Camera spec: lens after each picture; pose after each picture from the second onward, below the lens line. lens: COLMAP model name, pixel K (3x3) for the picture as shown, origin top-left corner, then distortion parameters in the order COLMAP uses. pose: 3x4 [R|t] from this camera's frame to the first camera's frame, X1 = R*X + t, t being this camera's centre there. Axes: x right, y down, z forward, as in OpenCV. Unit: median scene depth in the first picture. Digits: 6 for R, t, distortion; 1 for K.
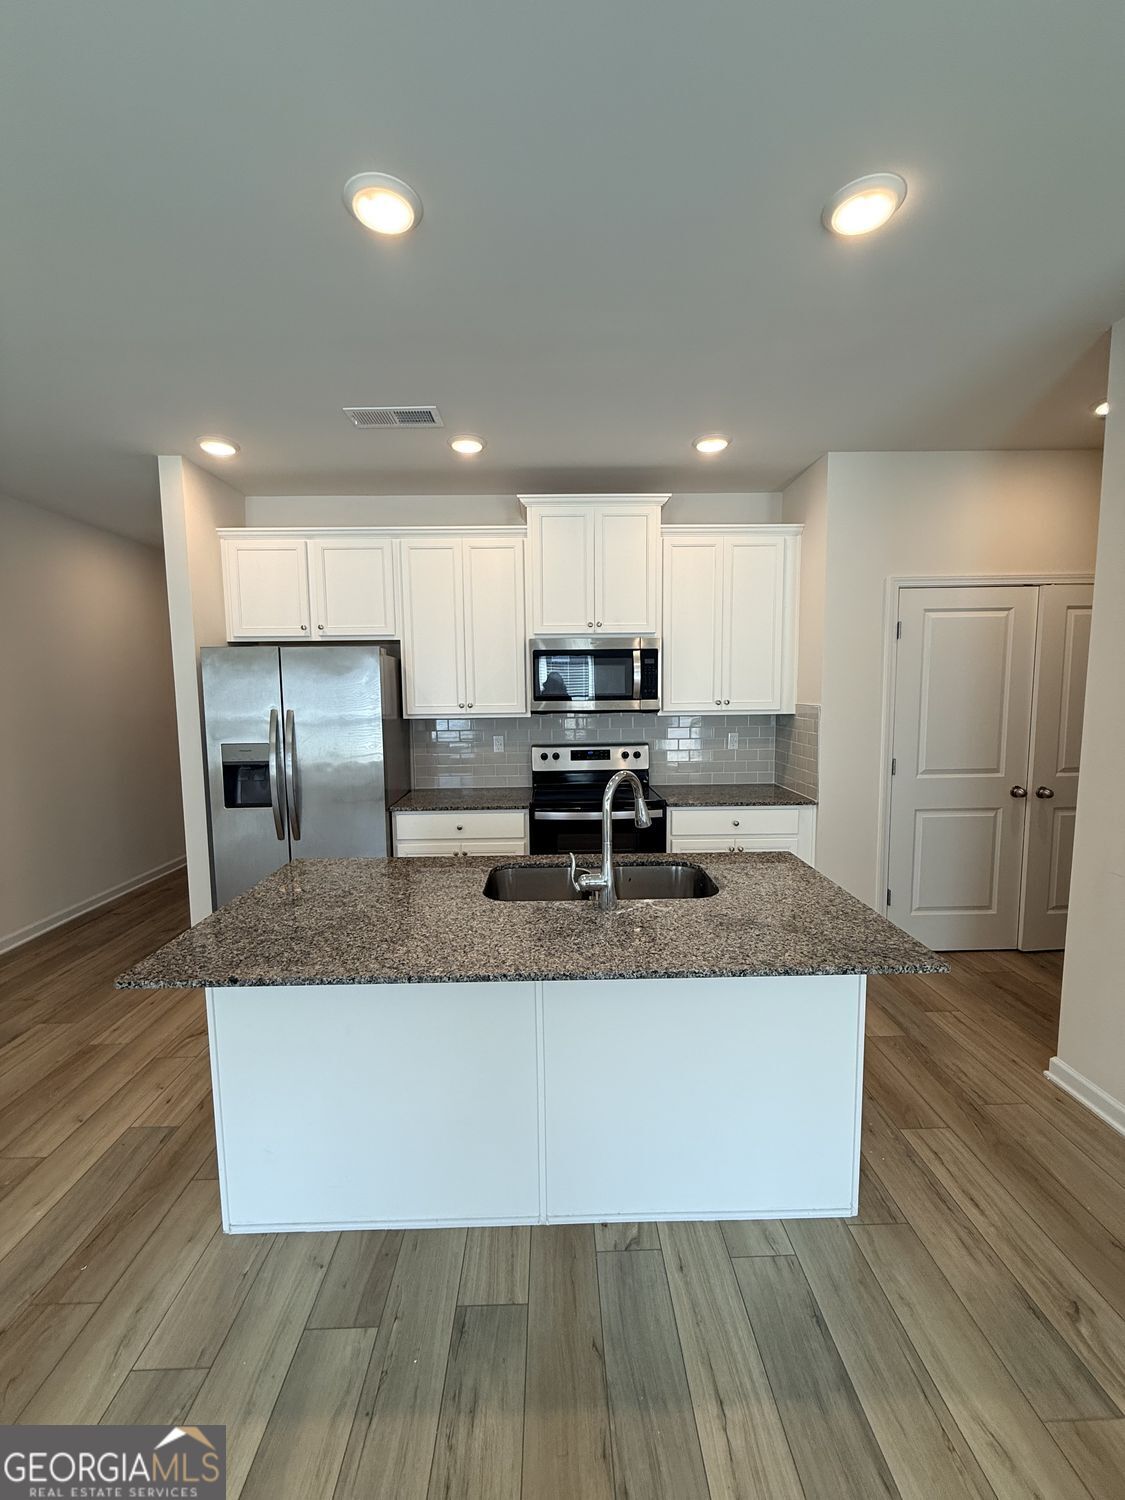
lens RADIAL K [[596.5, 0, 562.9], [0, 596.5, 745.9], [0, 0, 1]] dist [0.000047, 0.000489]
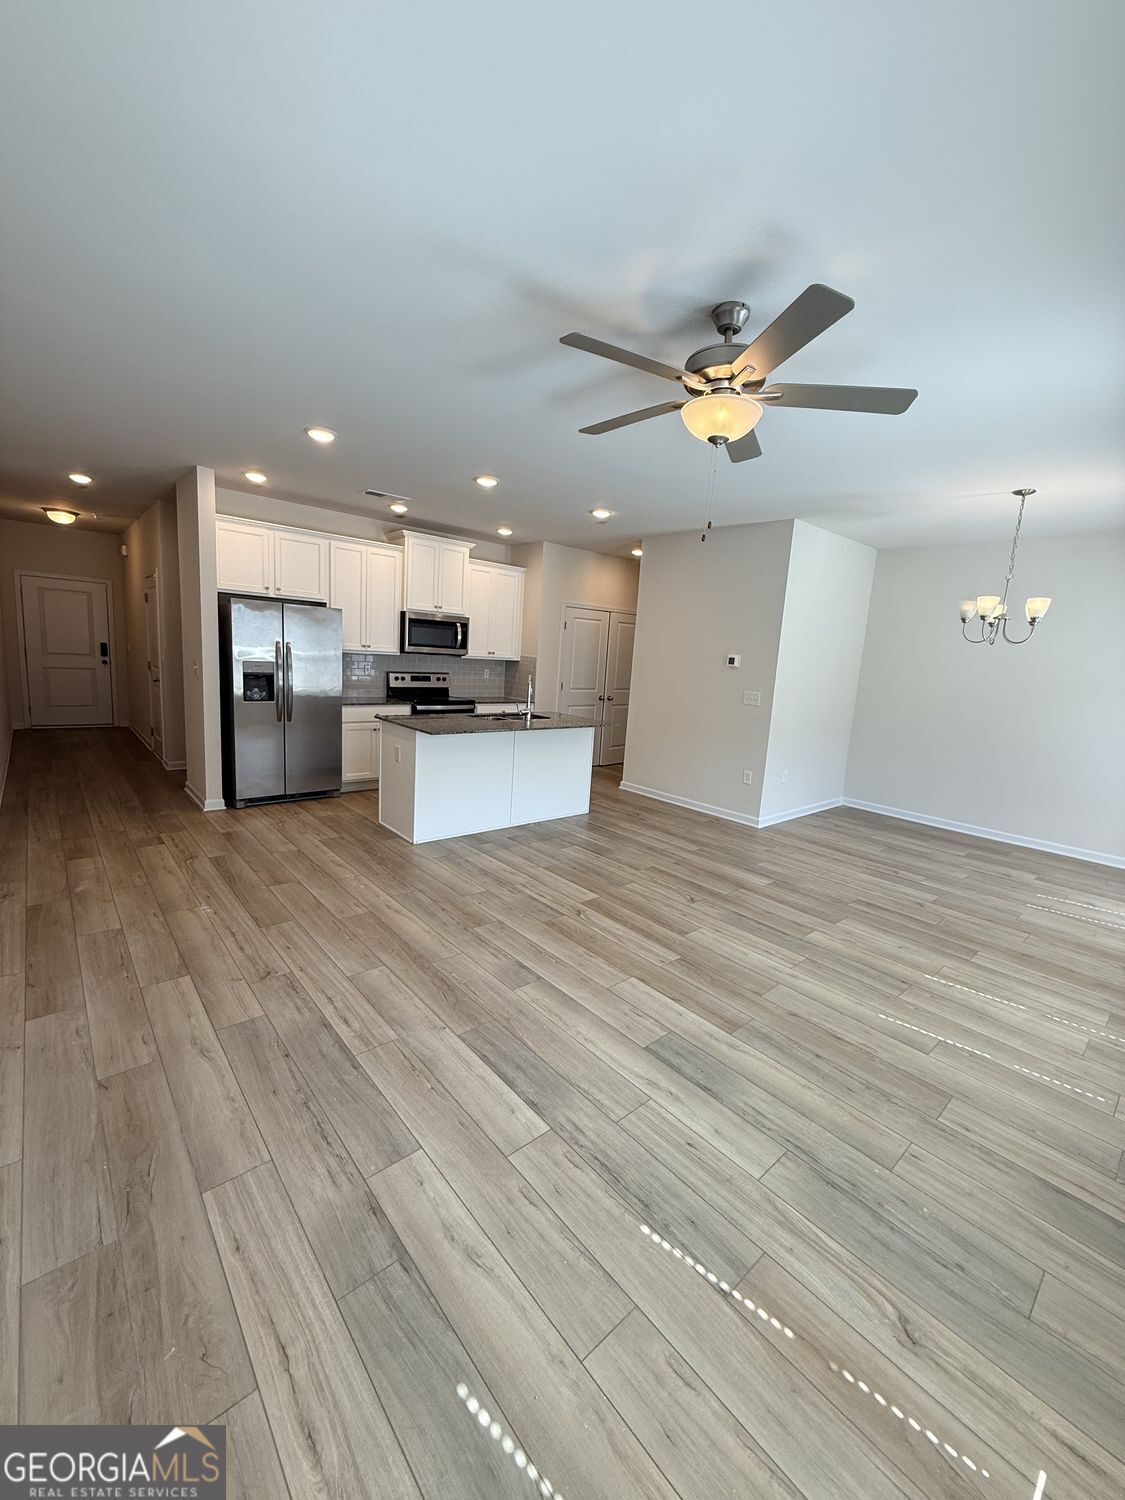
lens RADIAL K [[596.5, 0, 562.9], [0, 596.5, 745.9], [0, 0, 1]] dist [0.000047, 0.000489]
pose [[0.763606, -0.041182, 0.644368, -0.909601], [-0.008084, 0.997276, 0.073317, 0.094519], [-0.645632, -0.061194, 0.761193, -0.734703]]
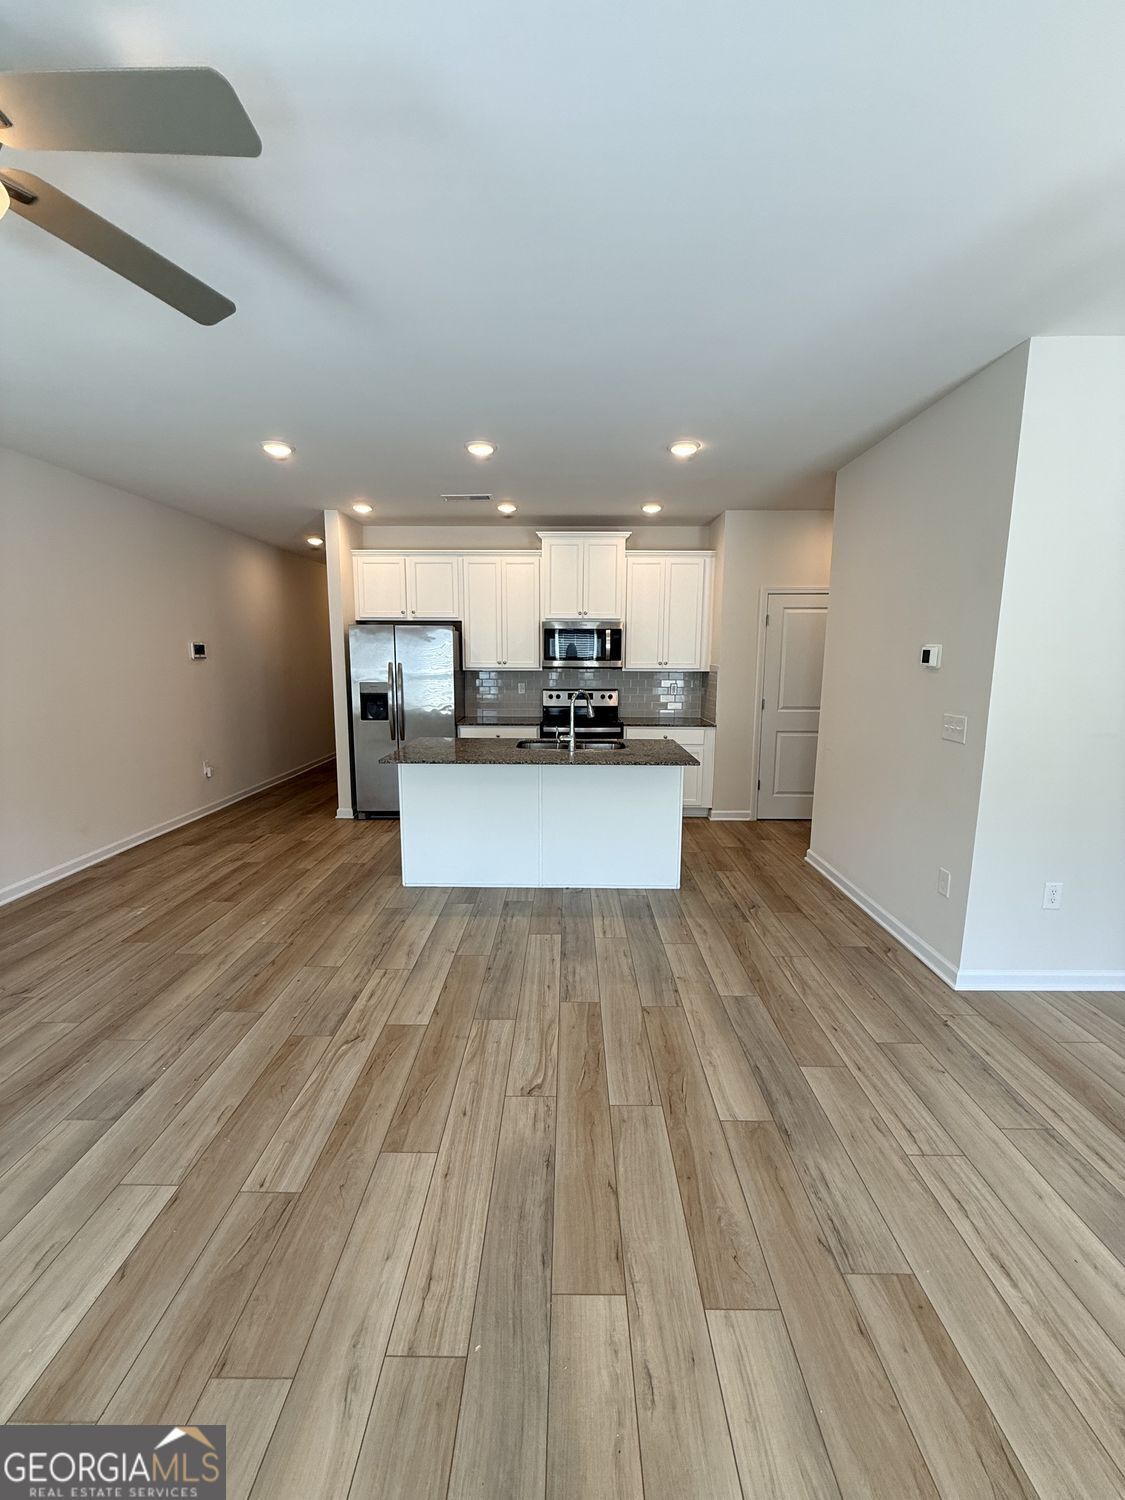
lens RADIAL K [[596.5, 0, 562.9], [0, 596.5, 745.9], [0, 0, 1]] dist [0.000047, 0.000489]
pose [[0.999378, 0.020803, -0.028470, 0.055539], [-0.019185, 0.998248, 0.055980, 0.067965], [0.029584, -0.055399, 0.998026, -0.655656]]
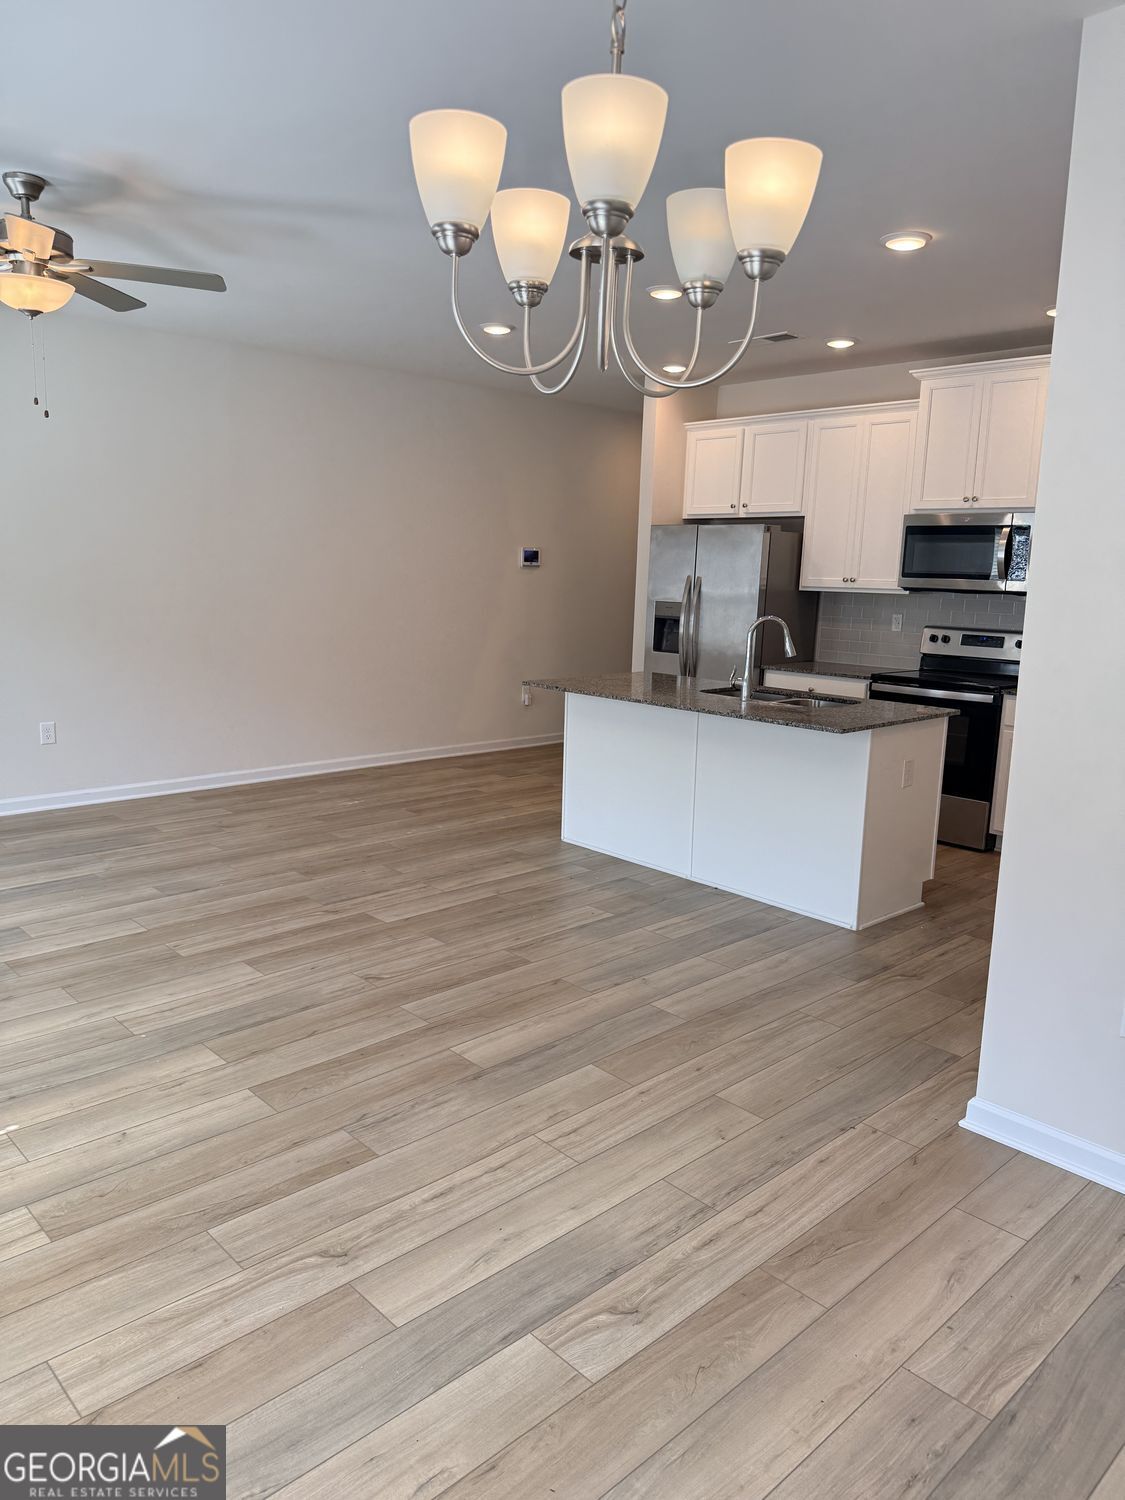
lens RADIAL K [[1043.5, 0, 562.5], [0, 1043.5, 750.0], [0, 0, 1]] dist [0.147332, -0.257052]
pose [[0.669567, 0.159384, -0.725450, 0.958673], [-0.106189, 0.987213, 0.118885, 0.064389], [0.735122, -0.002567, 0.677930, -0.671741]]
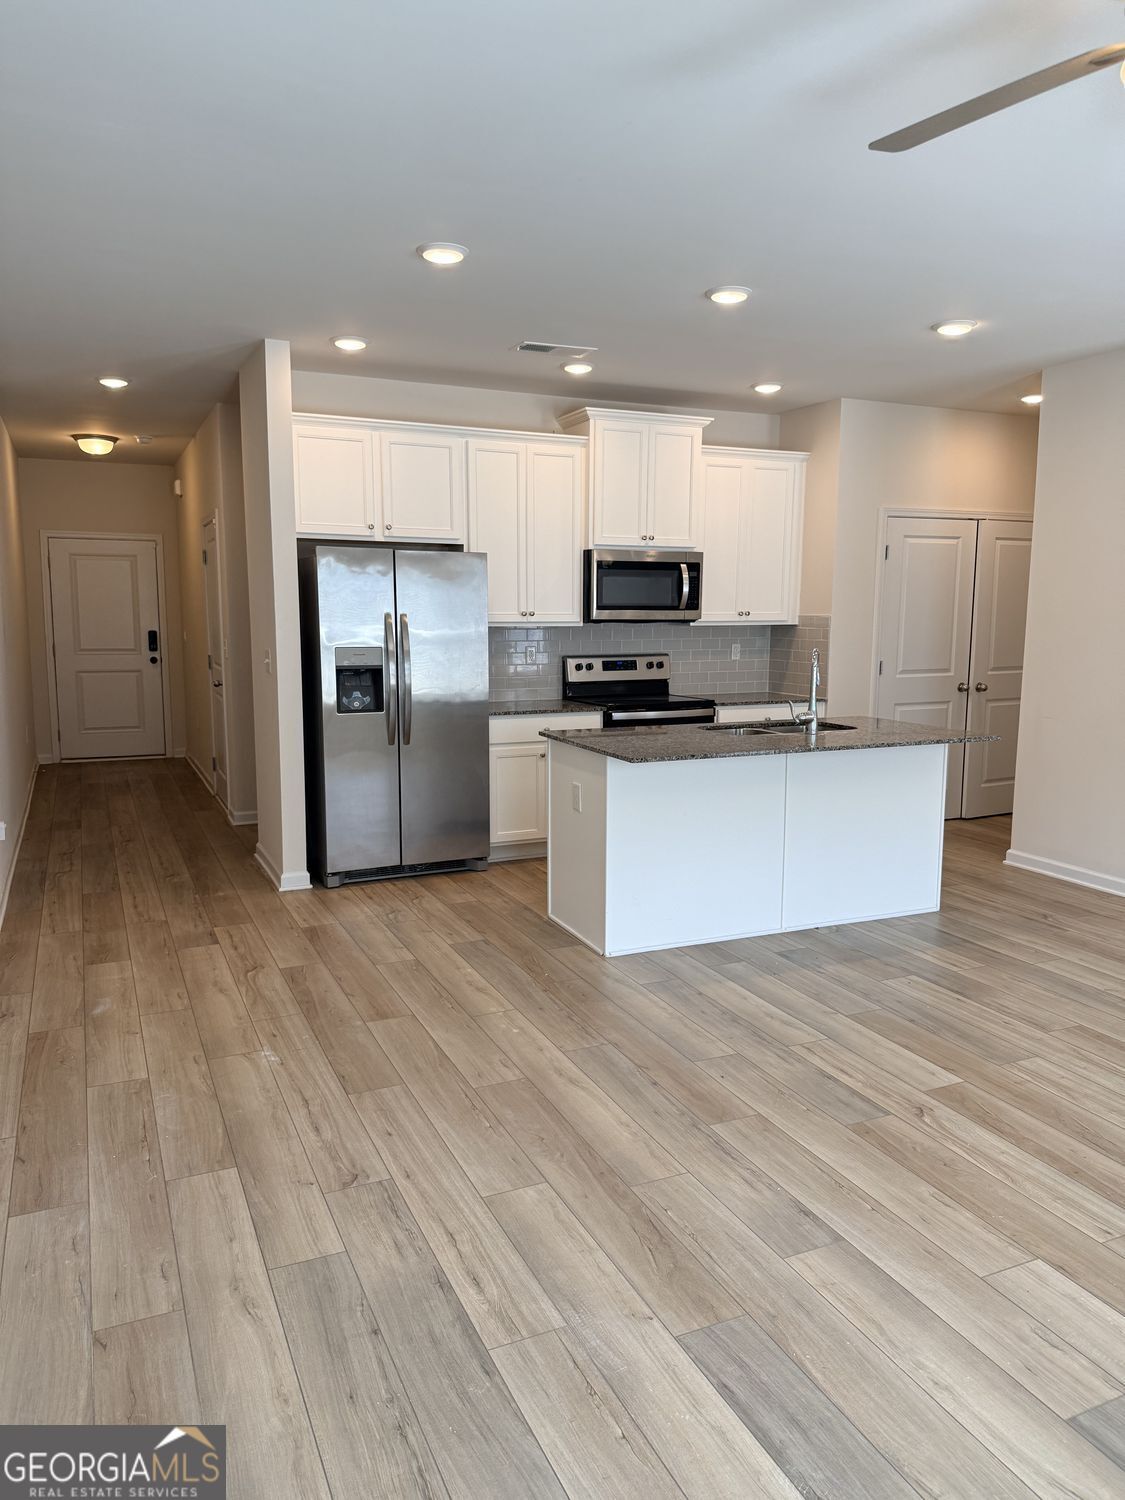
lens RADIAL K [[1052.0, 0, 560.6], [0, 1052.0, 755.7], [0, 0, 1]] dist [0.076973, -0.106797]
pose [[0.920007, -0.039449, 0.389911, -0.871552], [0.023503, 0.998684, 0.045587, 0.098685], [-0.391196, -0.032776, 0.919724, -0.704119]]
